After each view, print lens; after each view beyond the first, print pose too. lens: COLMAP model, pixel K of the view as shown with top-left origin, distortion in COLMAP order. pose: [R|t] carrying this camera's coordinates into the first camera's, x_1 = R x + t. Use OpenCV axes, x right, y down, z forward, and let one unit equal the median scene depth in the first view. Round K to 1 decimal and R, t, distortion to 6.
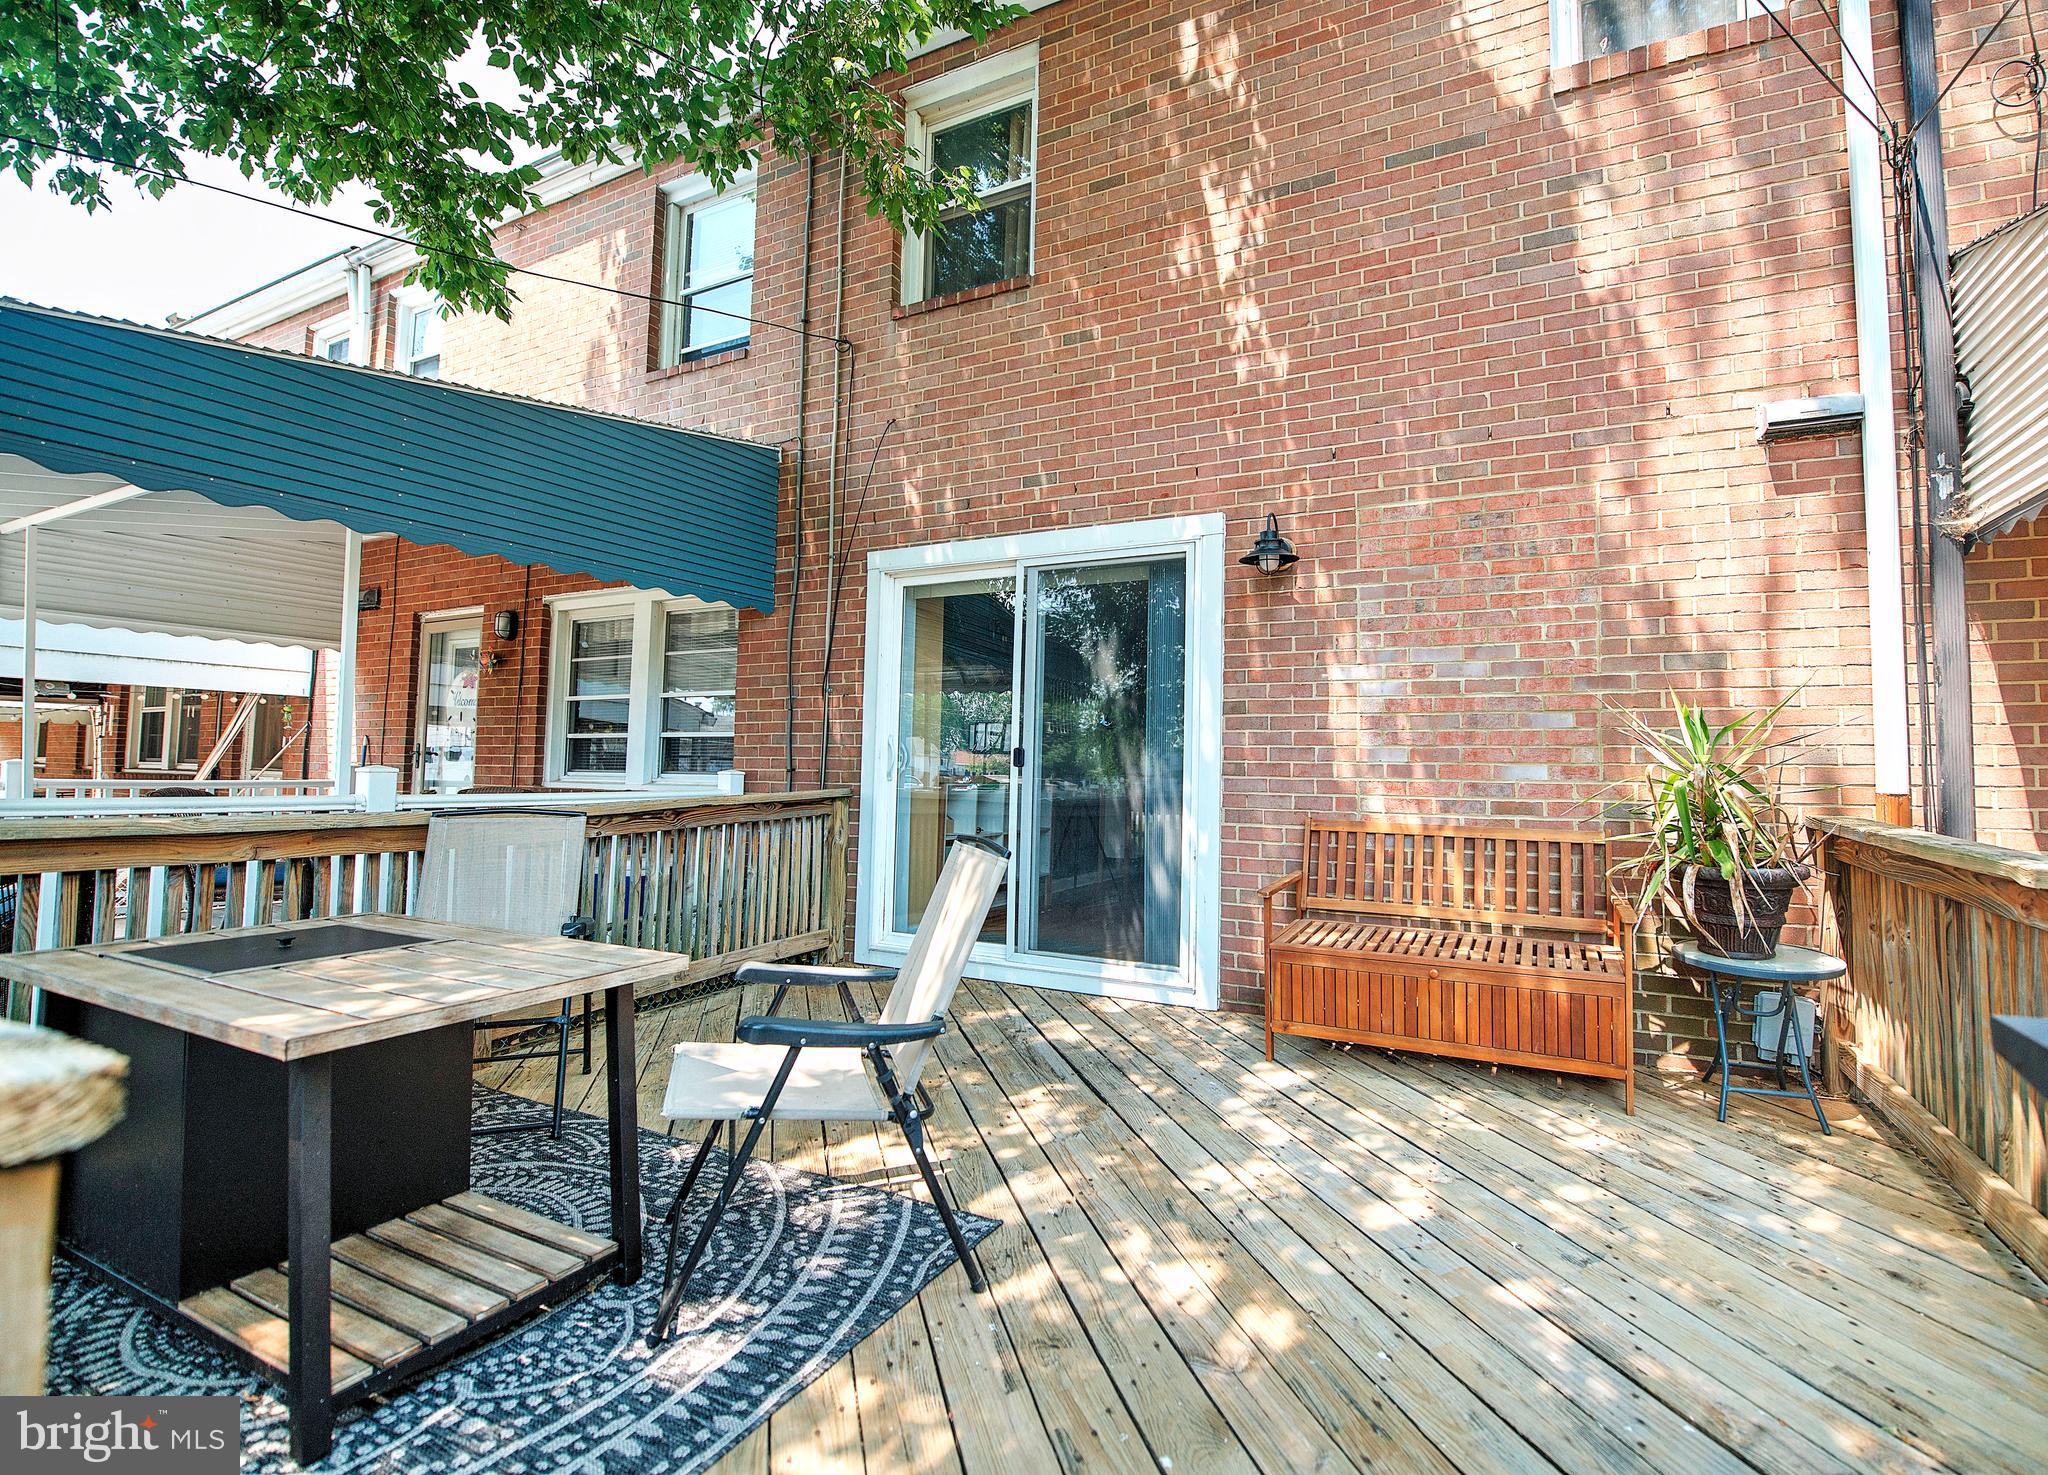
lens RADIAL K [[899.4, 0, 1115.1], [0, 899.4, 724.0], [0, 0, 1]] dist [-0.017071, -0.000678]
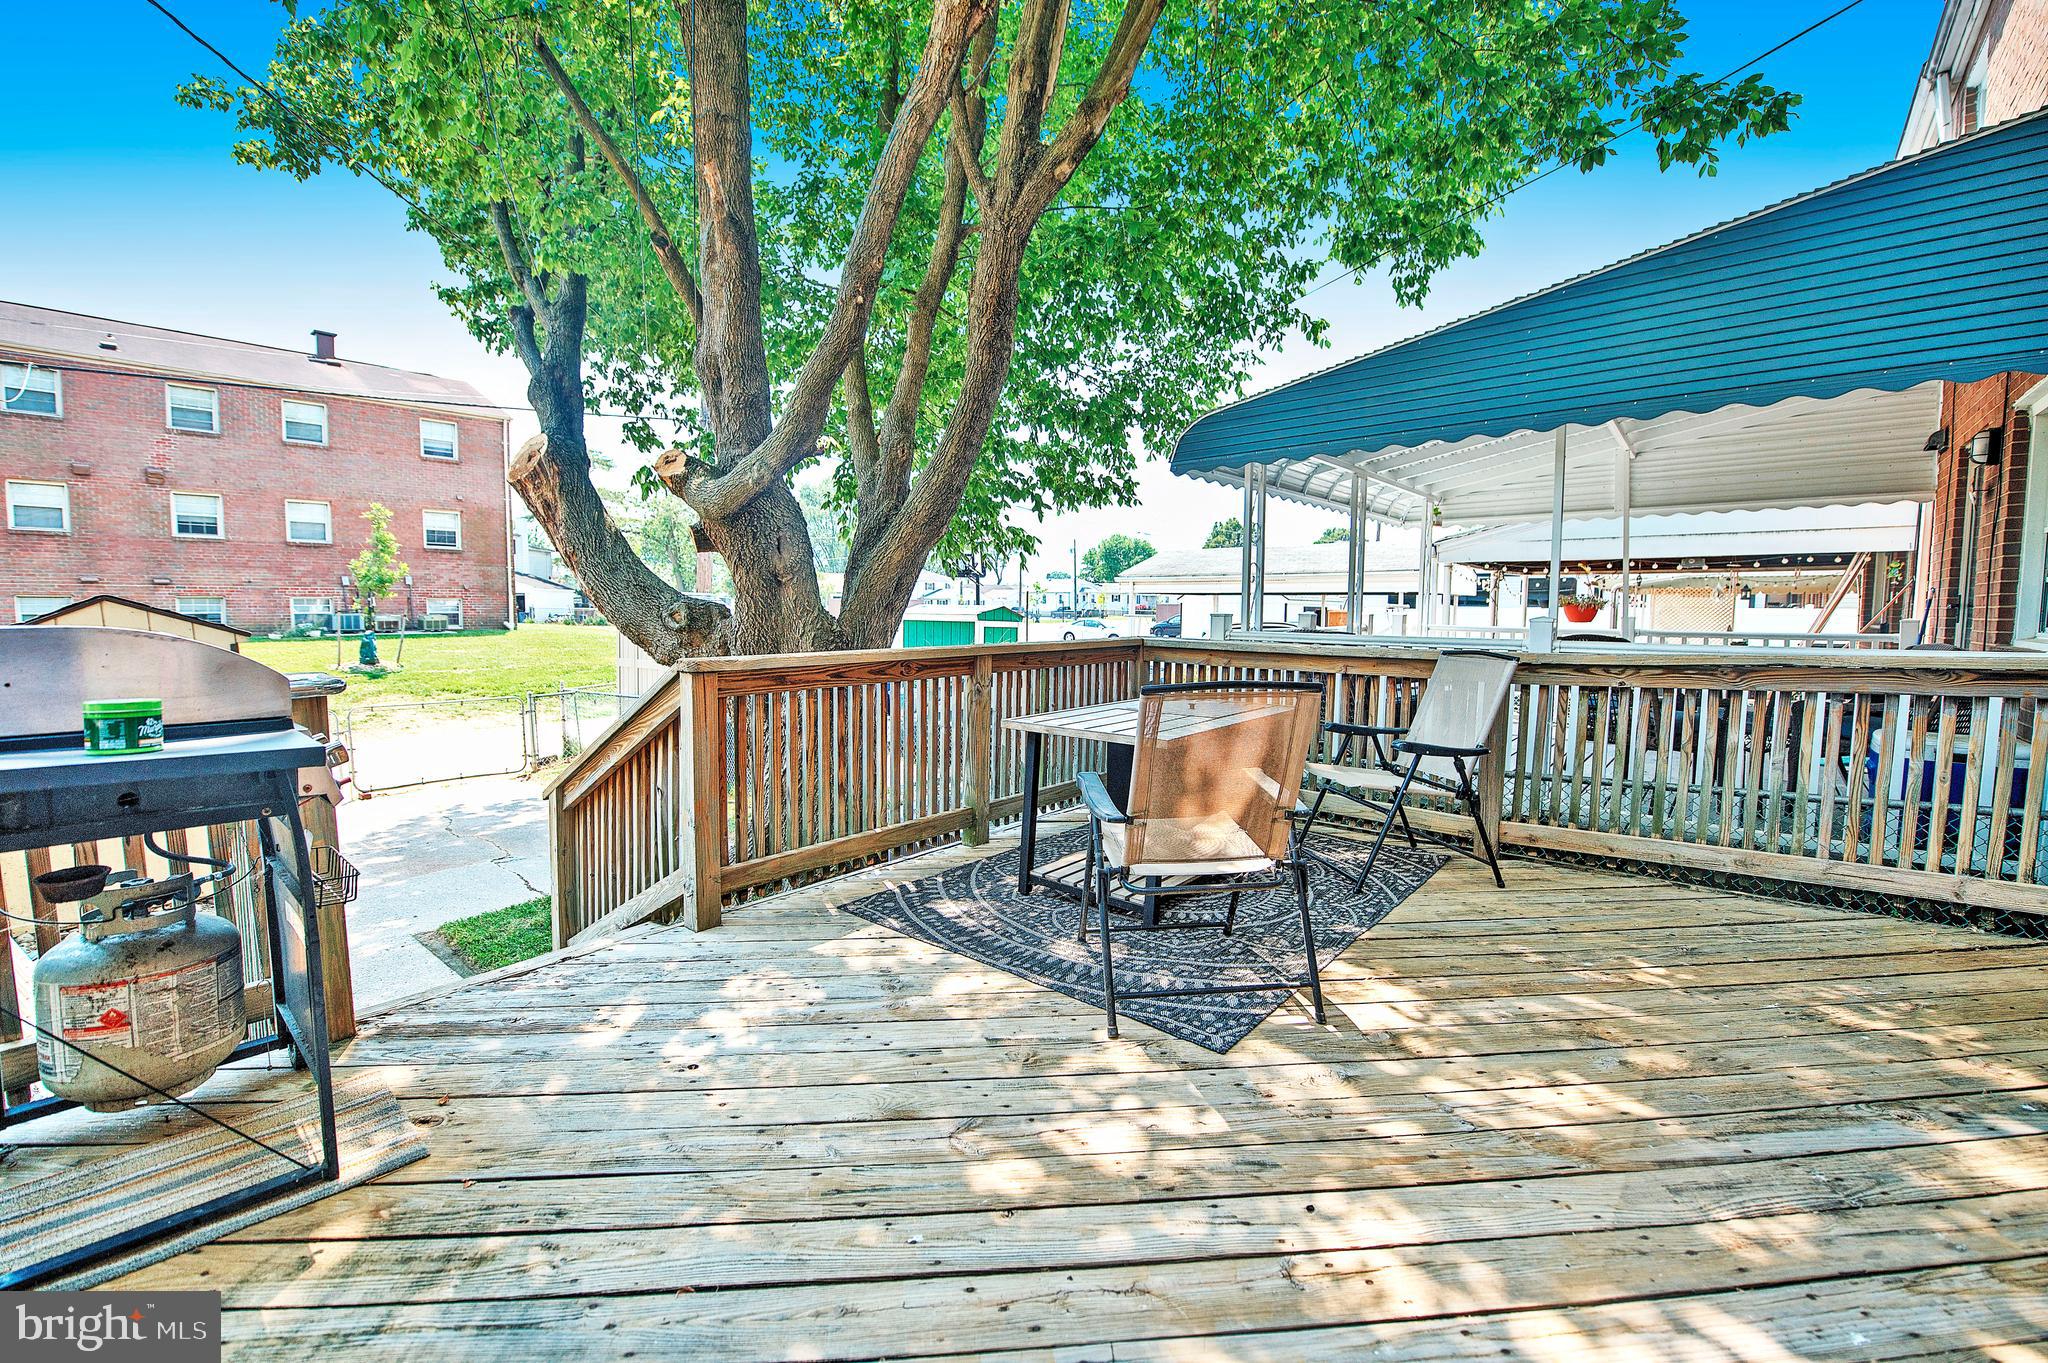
lens RADIAL K [[844.1, 0, 1035.8], [0, 844.1, 678.2], [0, 0, 1]] dist [-0.008560, -0.000145]
pose [[-0.245849, 0.068139, -0.966910, 0.721365], [0.038140, 0.997434, 0.060592, 0.053413], [0.968558, -0.021982, -0.247817, 0.899360]]
